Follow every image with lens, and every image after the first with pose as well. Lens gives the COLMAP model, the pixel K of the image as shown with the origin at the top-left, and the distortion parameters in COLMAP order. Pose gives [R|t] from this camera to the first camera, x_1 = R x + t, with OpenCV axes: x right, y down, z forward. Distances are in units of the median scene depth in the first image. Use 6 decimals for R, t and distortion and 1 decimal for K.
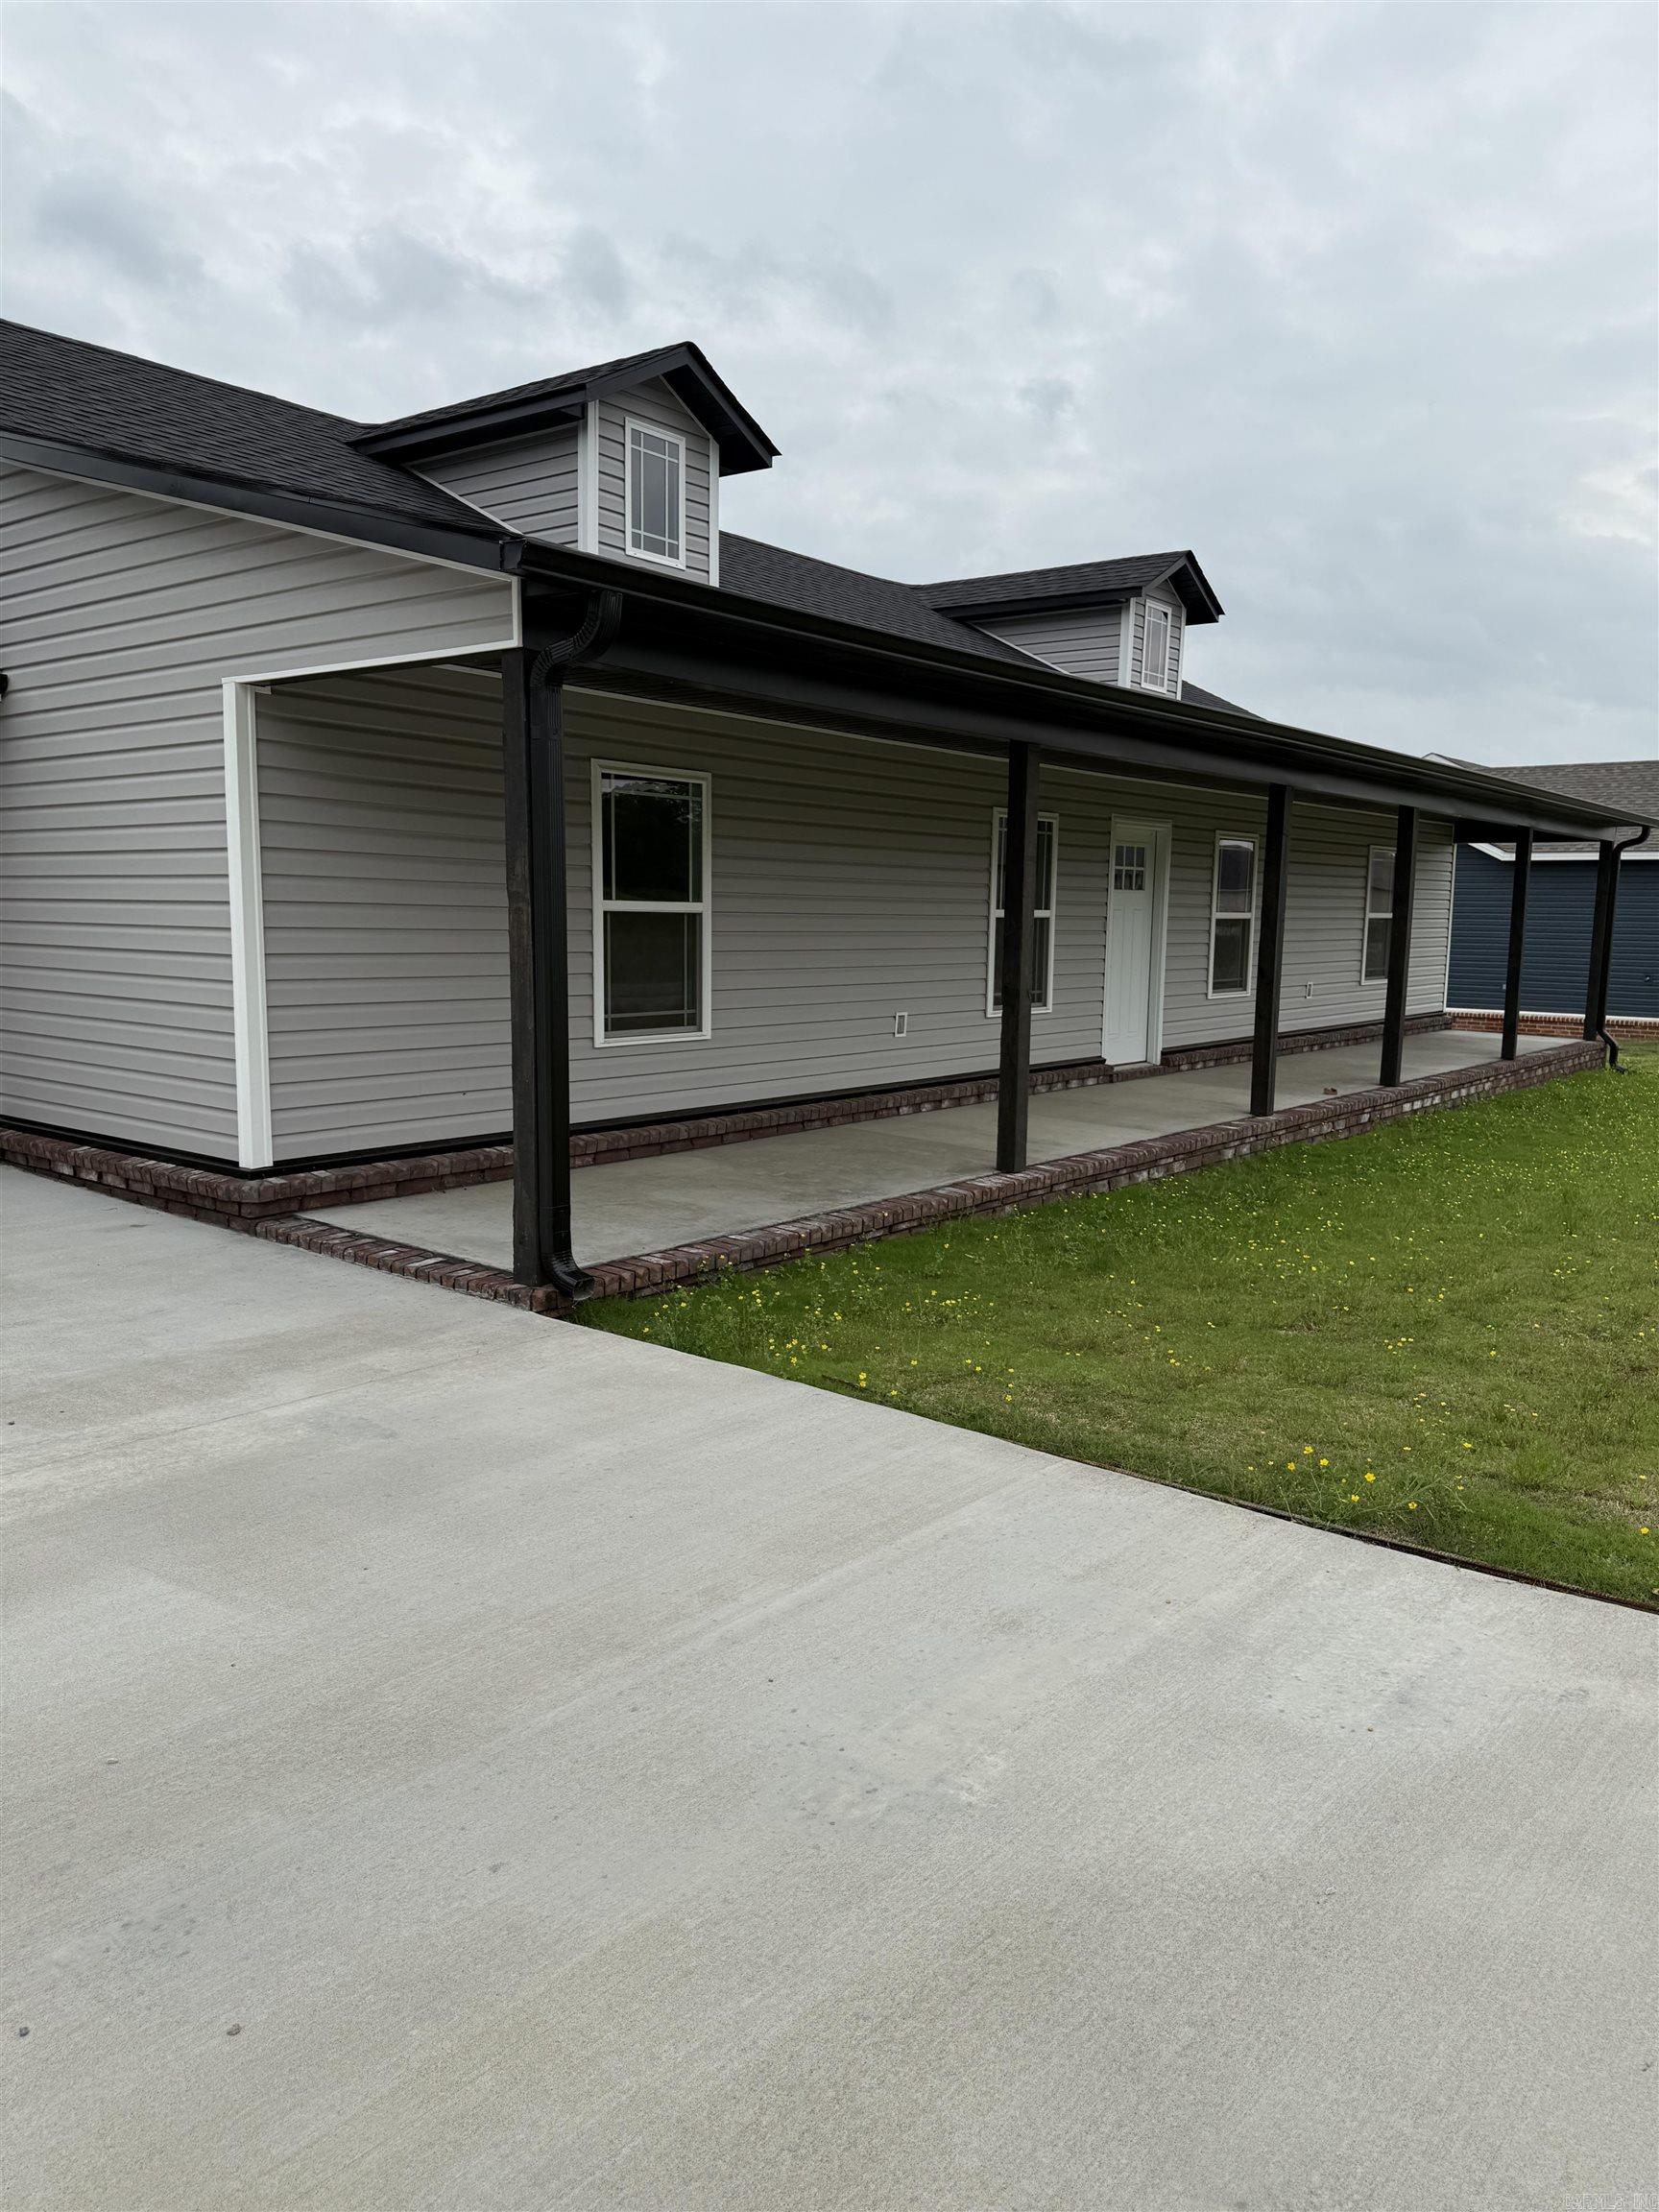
lens RADIAL K [[1547.8, 0, 833.7], [0, 1547.8, 1119.1], [0, 0, 1]] dist [0.039859, -0.006509]
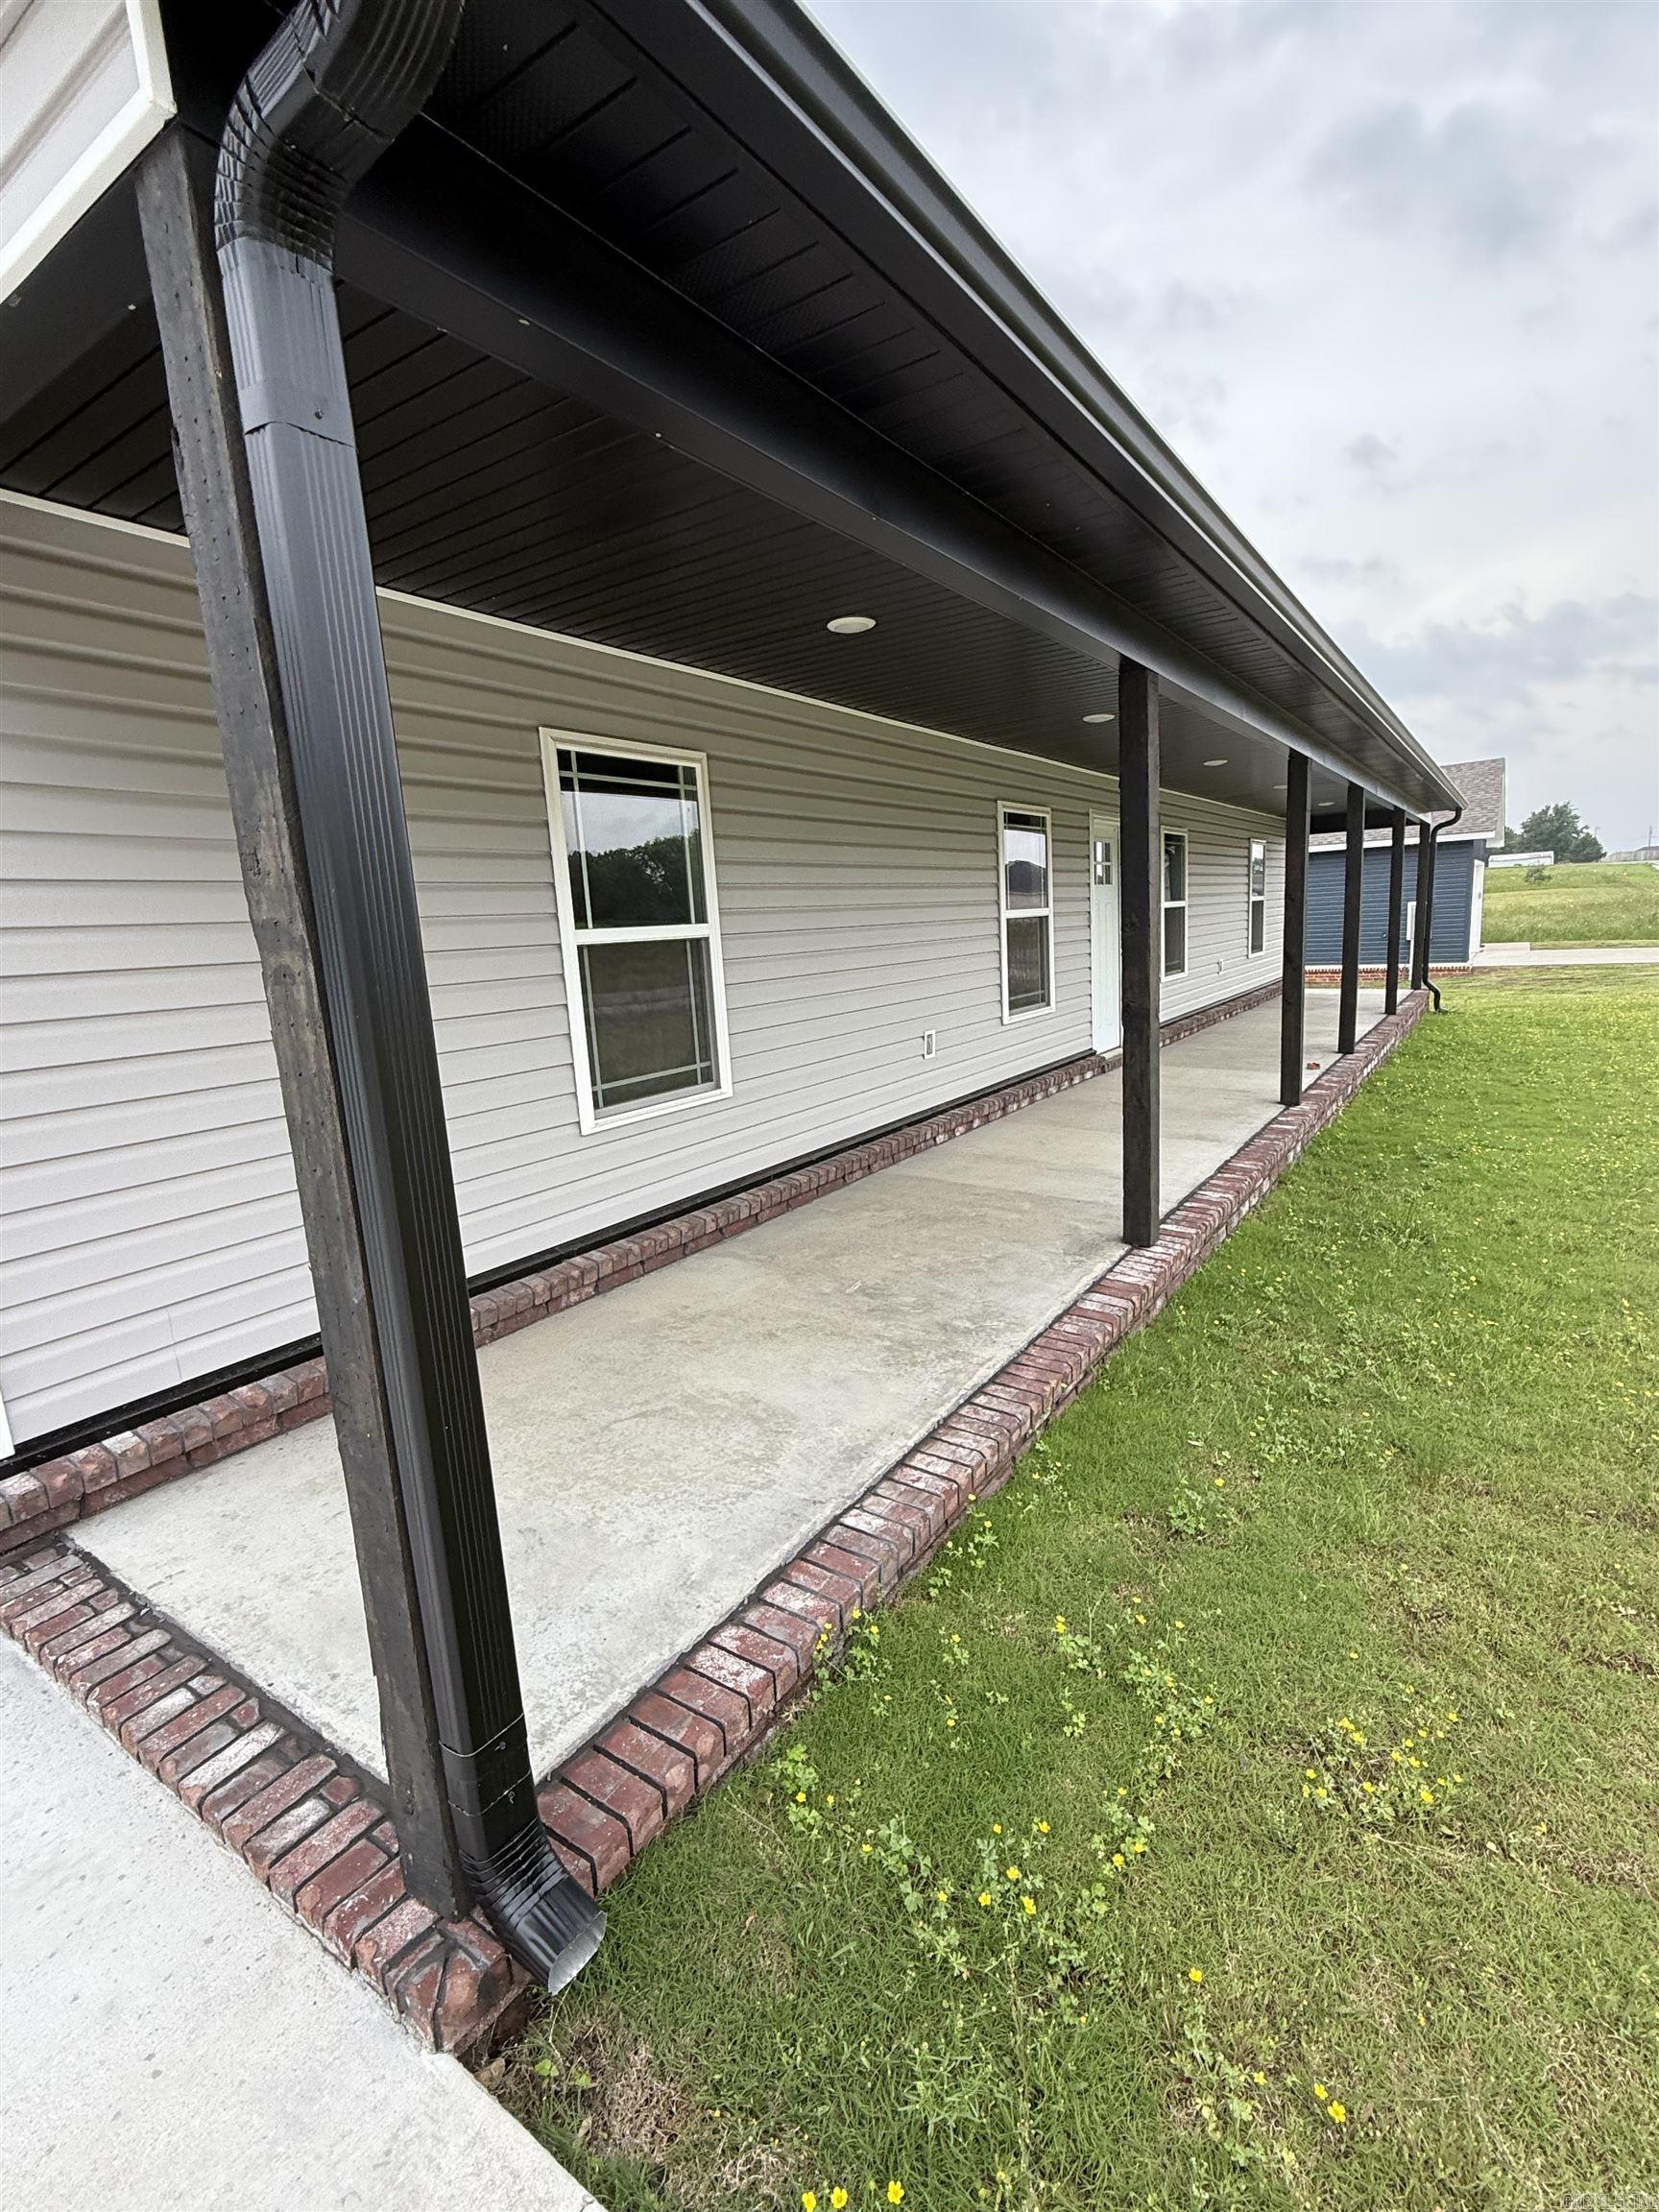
lens RADIAL K [[998.6, 0, 825.3], [0, 998.6, 1110.8], [0, 0, 1]] dist [-0.016885, -0.000074]
pose [[0.994804, -0.084470, 0.056830, -0.065372], [0.081517, 0.995293, 0.052406, -0.071180], [-0.060990, -0.047501, 0.997007, 0.516977]]
